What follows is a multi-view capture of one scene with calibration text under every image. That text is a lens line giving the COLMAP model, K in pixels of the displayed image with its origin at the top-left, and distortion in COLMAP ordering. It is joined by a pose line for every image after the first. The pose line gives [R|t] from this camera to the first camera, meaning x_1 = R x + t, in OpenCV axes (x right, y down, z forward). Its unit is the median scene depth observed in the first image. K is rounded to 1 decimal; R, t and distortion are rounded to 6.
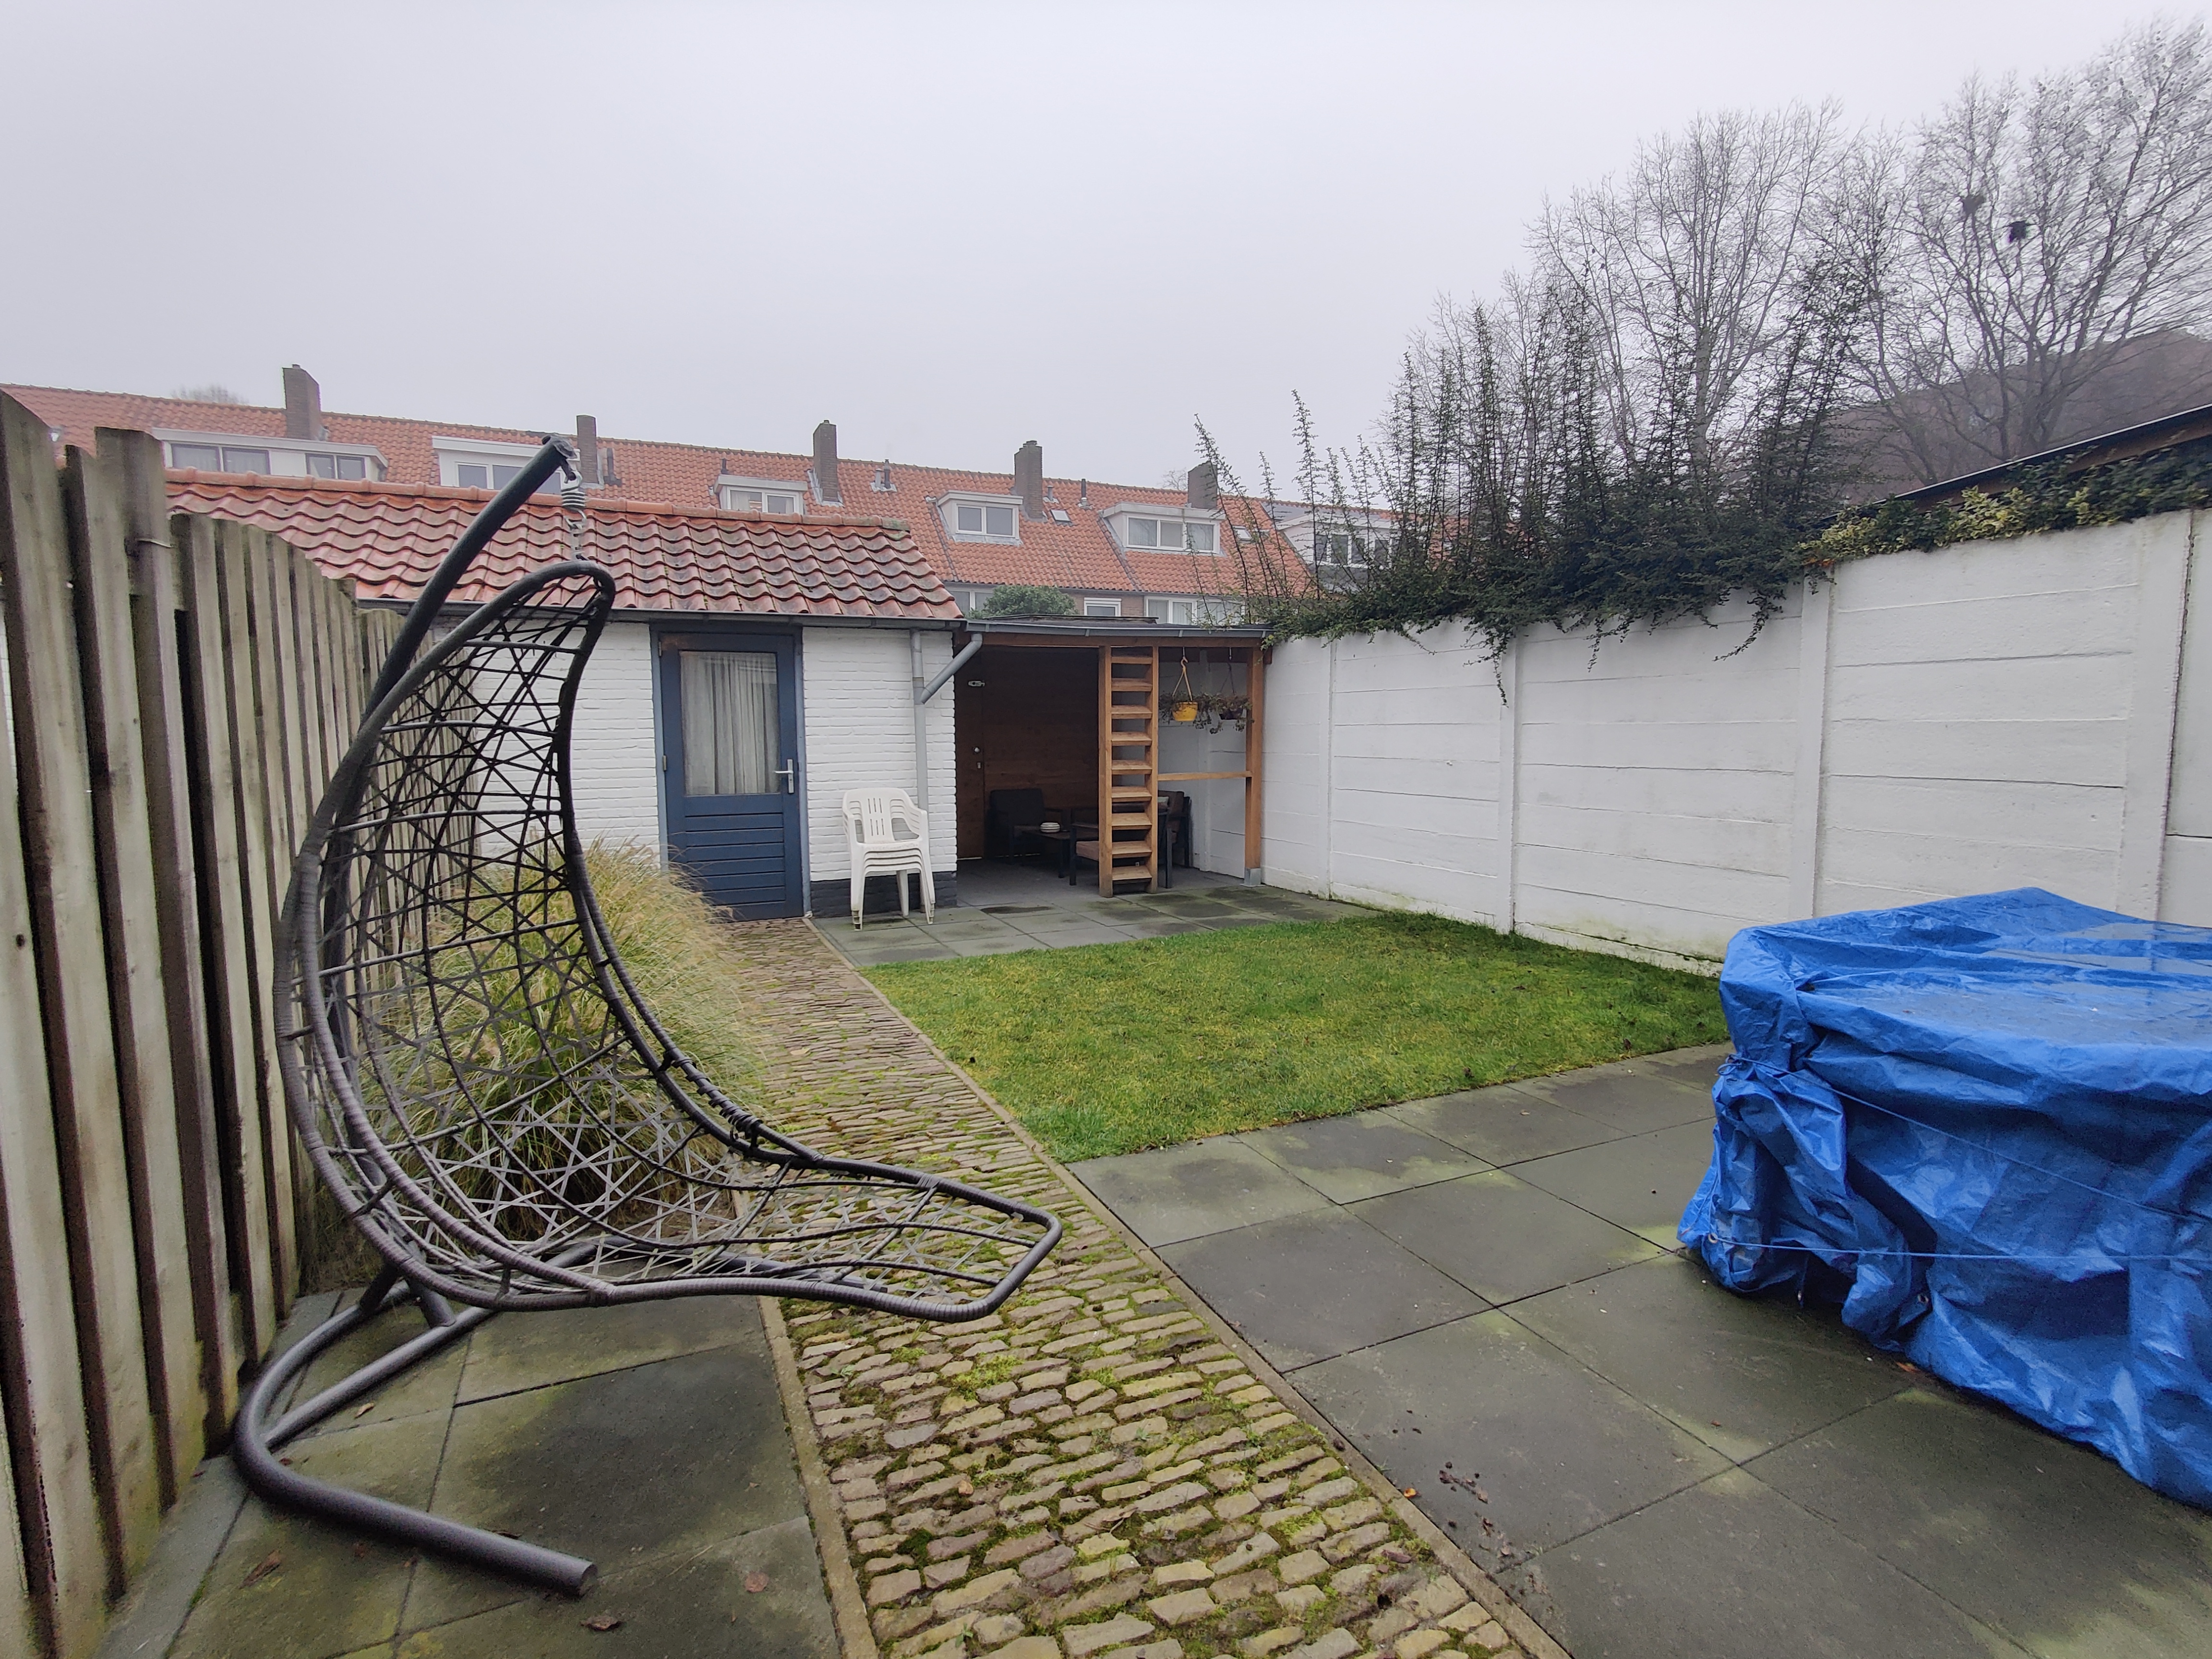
lens RADIAL K [[1076.4, 0, 1112.7], [0, 1076.4, 827.4], [0, 0, 1]] dist [-0.001567, -0.000266]
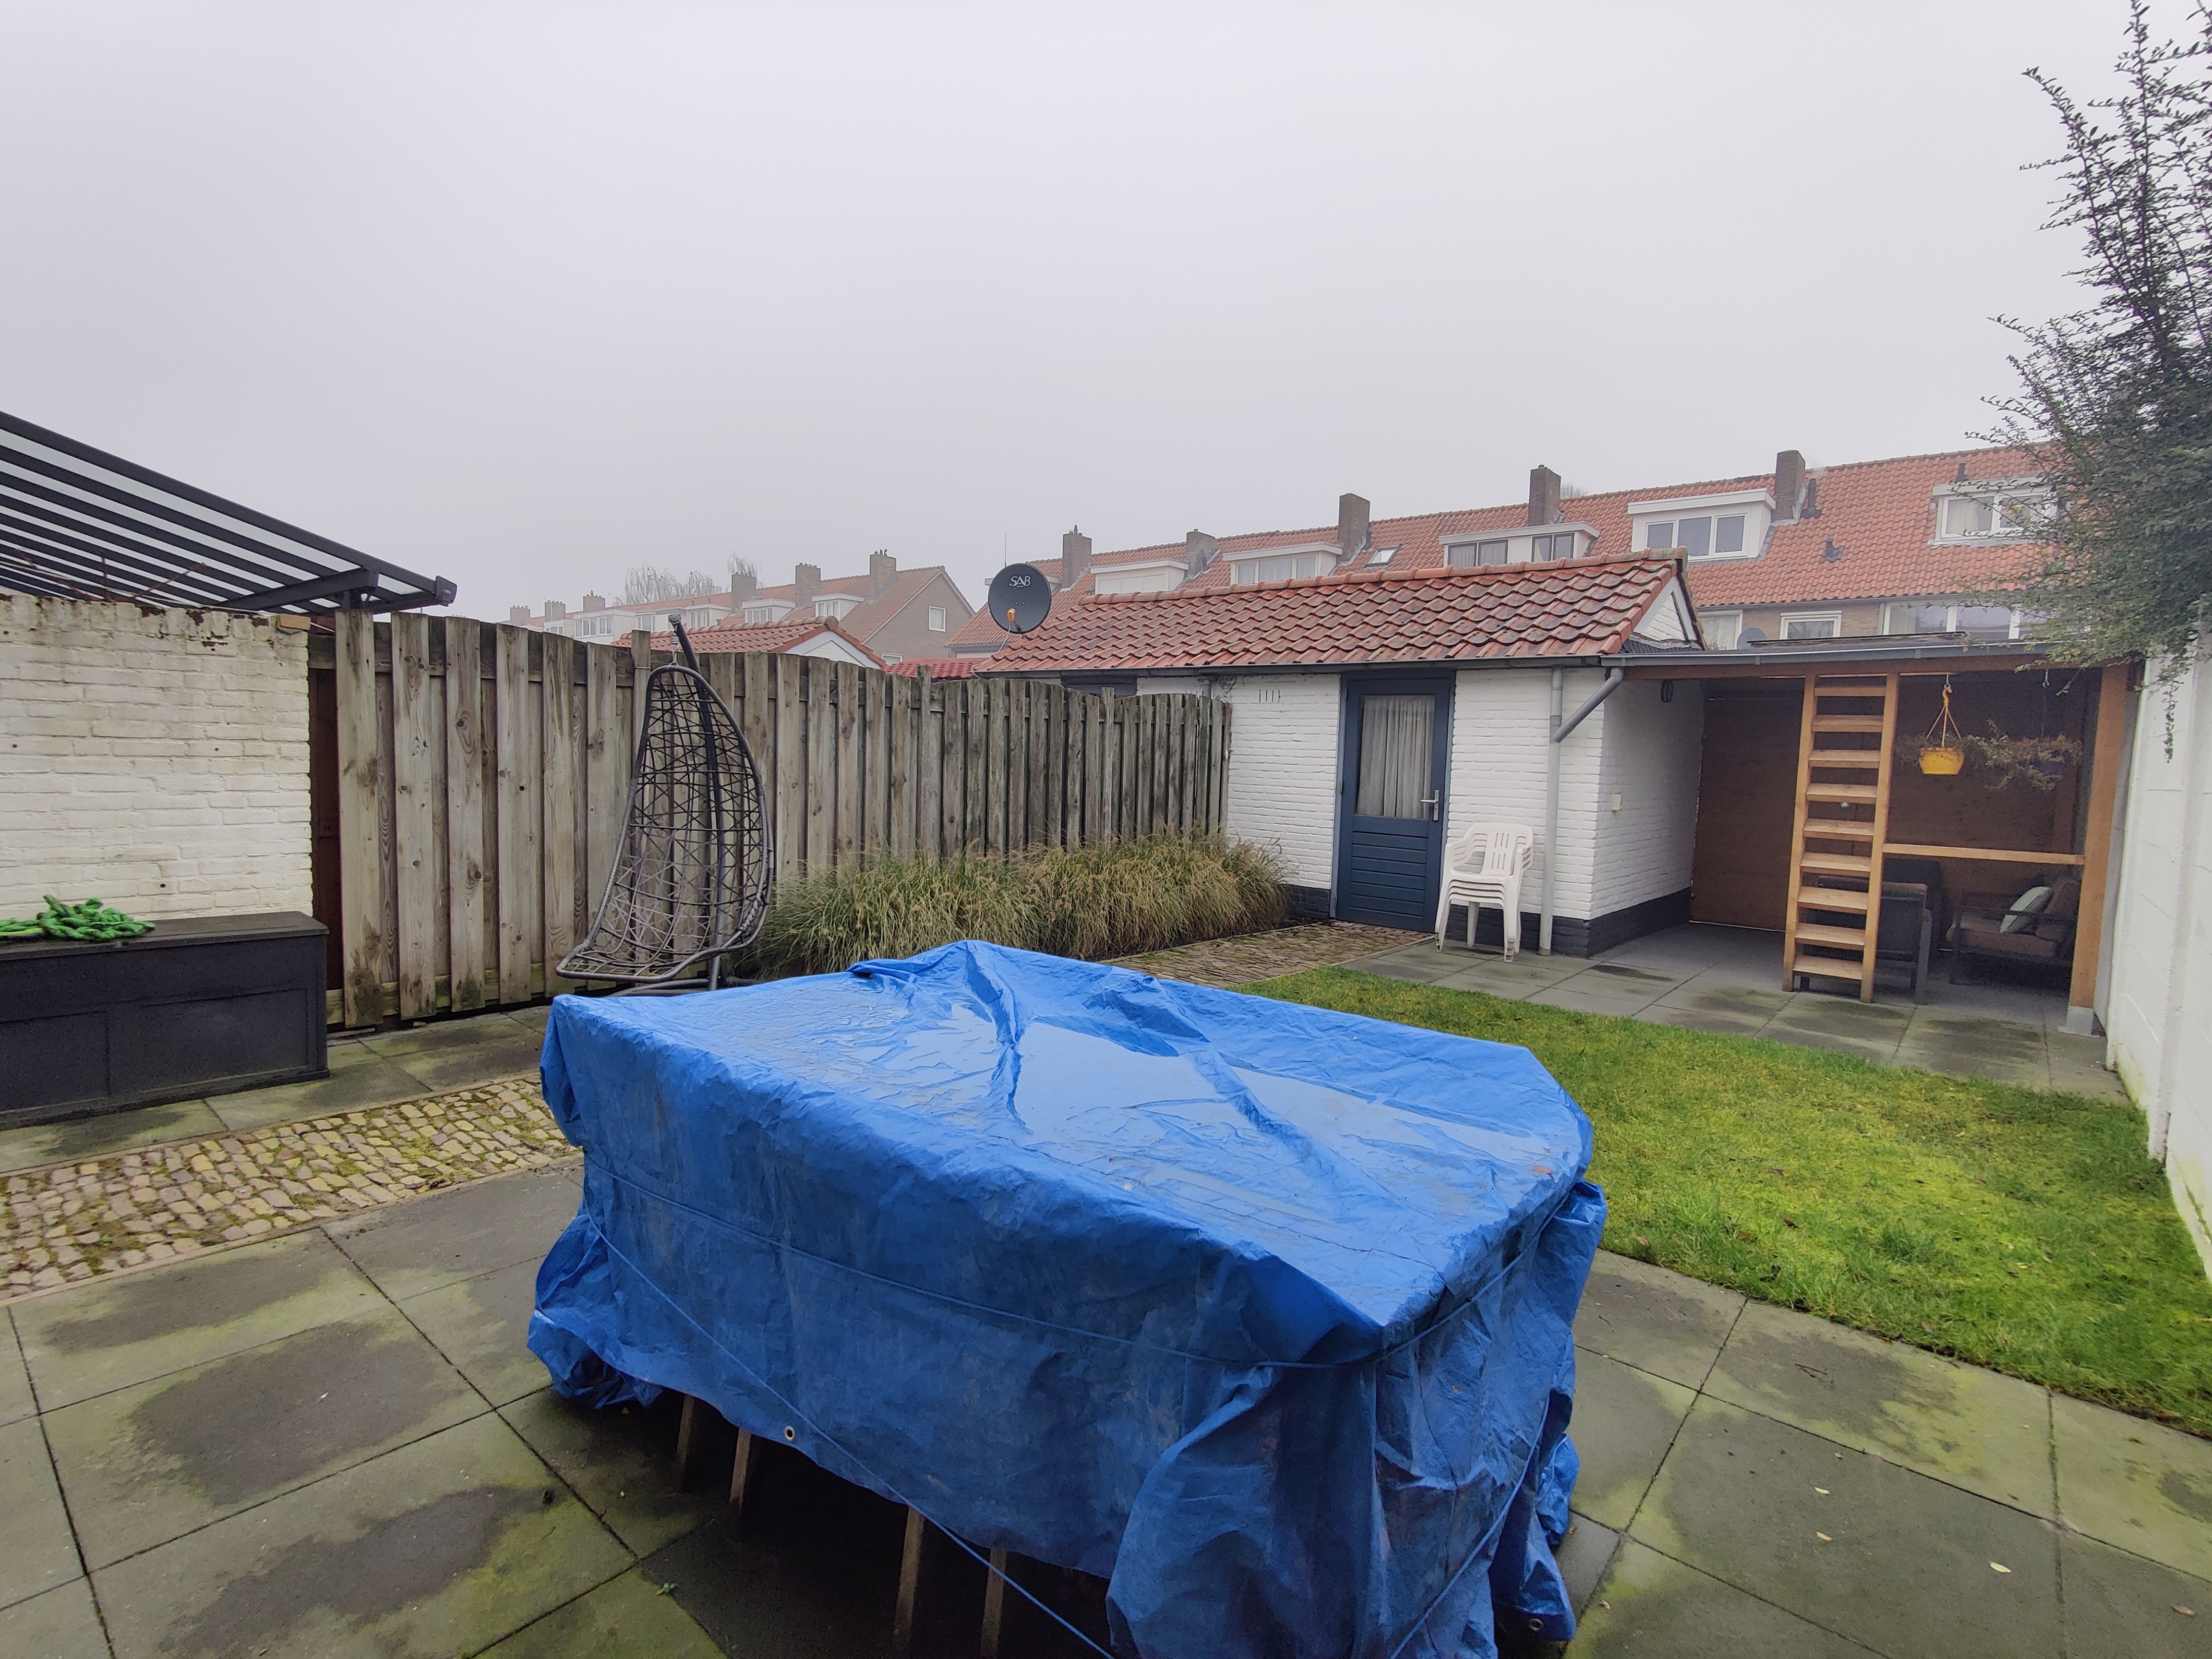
lens RADIAL K [[1076.4, 0, 1106.1], [0, 1076.4, 827.8], [0, 0, 1]] dist [-0.001567, -0.000266]
pose [[0.415528, 0.086881, -0.905421, 0.502777], [-0.122356, 0.991719, 0.039009, -0.023944], [0.901313, 0.094574, 0.422718, 0.206785]]
